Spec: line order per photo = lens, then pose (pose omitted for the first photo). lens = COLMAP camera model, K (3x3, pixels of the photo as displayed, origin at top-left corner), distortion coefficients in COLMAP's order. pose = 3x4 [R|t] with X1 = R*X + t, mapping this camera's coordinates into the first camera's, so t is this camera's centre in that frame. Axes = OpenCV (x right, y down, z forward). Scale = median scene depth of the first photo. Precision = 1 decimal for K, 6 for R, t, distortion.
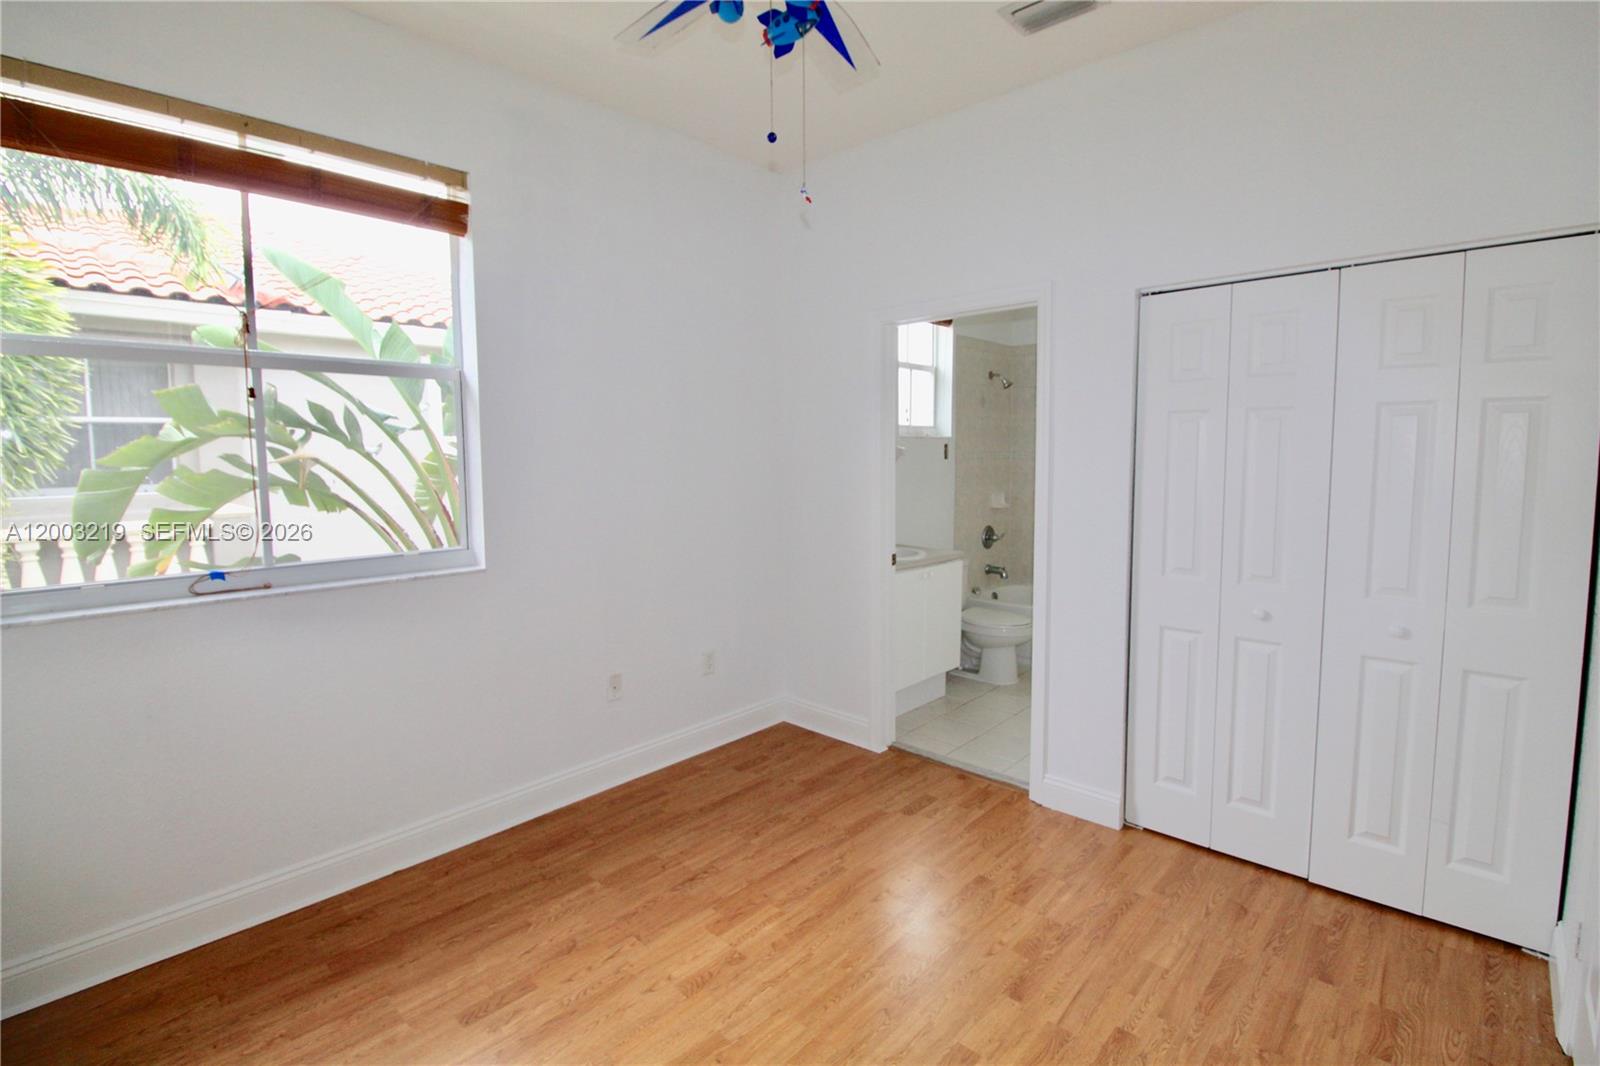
lens RADIAL K [[721.1, 0, 794.4], [0, 721.1, 517.6], [0, 0, 1]] dist [0.002947, -0.011701]
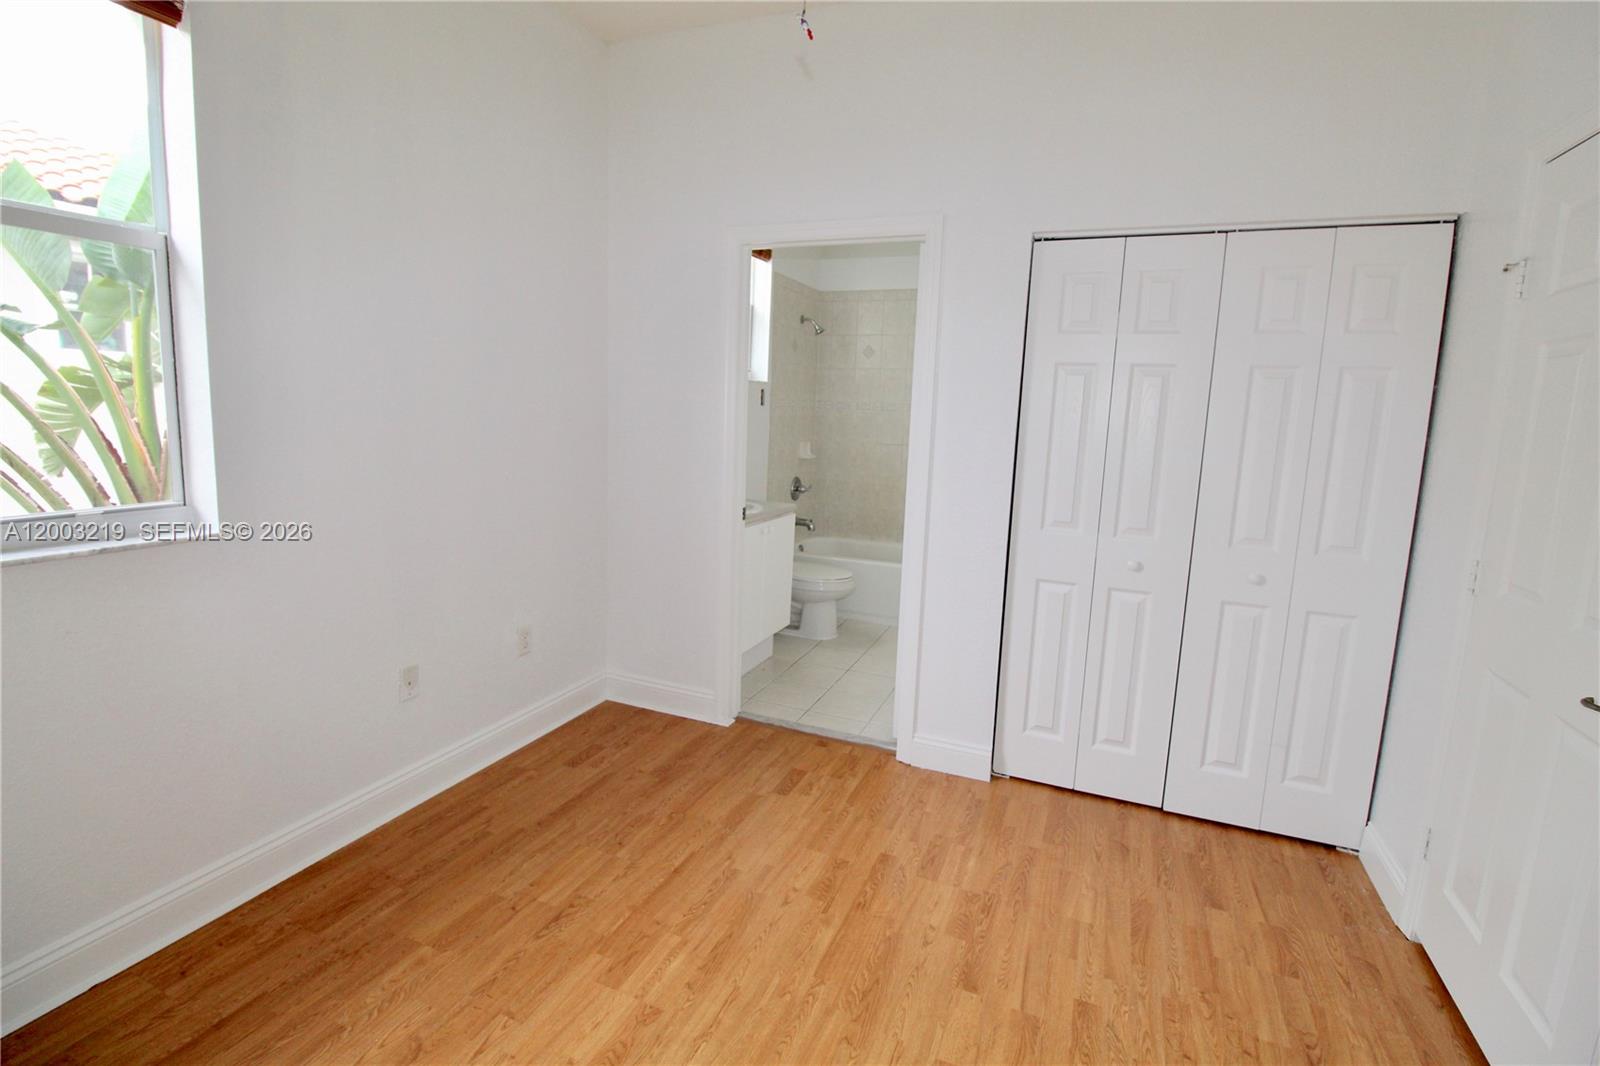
lens RADIAL K [[734.7, 0, 802.1], [0, 734.7, 514.4], [0, 0, 1]] dist [0.002482, -0.013848]
pose [[0.938590, -0.008352, 0.344935, -0.151335], [-0.013772, 0.998004, 0.061639, 0.002090], [-0.344761, -0.062604, 0.936601, 0.161233]]
